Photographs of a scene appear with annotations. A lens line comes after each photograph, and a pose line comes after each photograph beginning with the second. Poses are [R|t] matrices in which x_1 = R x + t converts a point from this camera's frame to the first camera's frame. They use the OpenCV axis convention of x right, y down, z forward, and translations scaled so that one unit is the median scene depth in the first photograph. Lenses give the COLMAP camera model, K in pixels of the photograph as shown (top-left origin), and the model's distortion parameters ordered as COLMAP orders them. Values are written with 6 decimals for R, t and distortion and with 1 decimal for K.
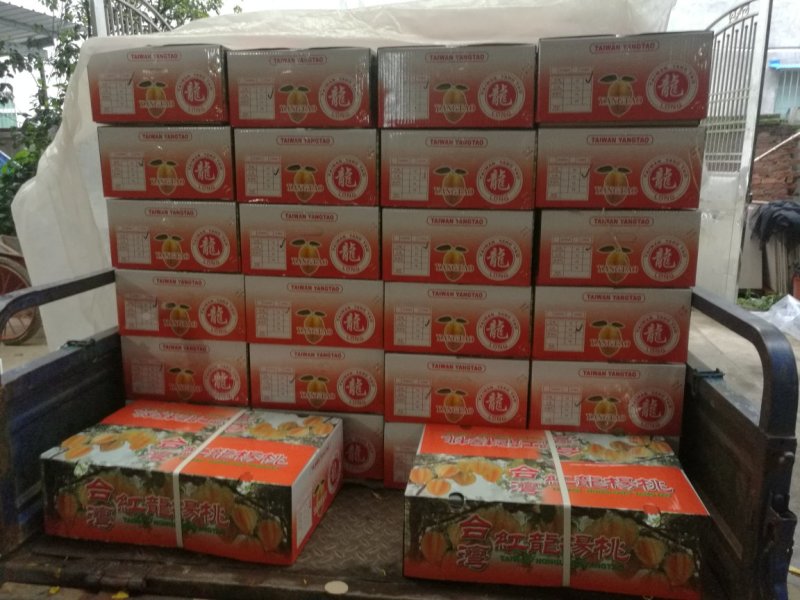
lens RADIAL K [[619.9, 0, 400.0], [0, 619.9, 300.0], [0, 0, 1]] dist [0.000025, 0.000281]
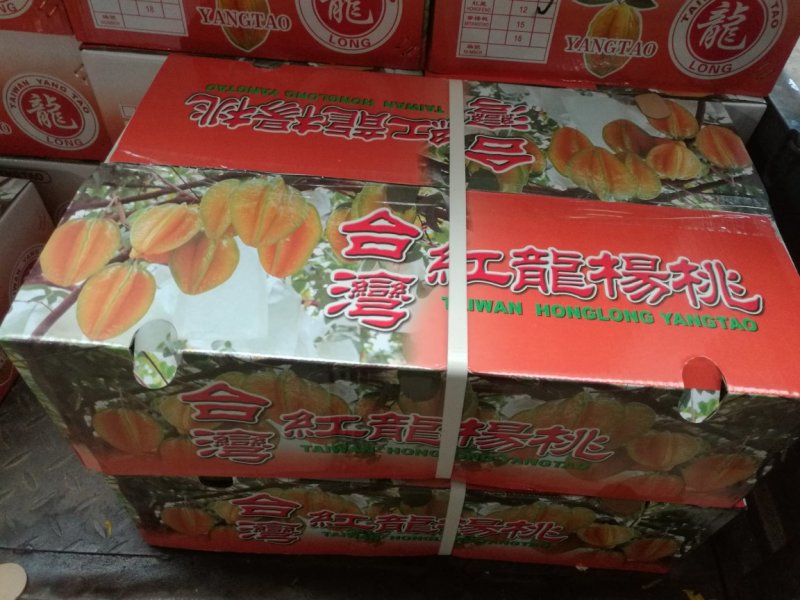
lens RADIAL K [[619.9, 0, 400.0], [0, 619.9, 300.0], [0, 0, 1]] dist [0.000025, 0.000281]
pose [[0.993003, -0.021819, 0.116053, 0.172197], [-0.055147, 0.783344, 0.619137, 0.080198], [-0.104419, -0.621205, 0.776660, 0.697989]]
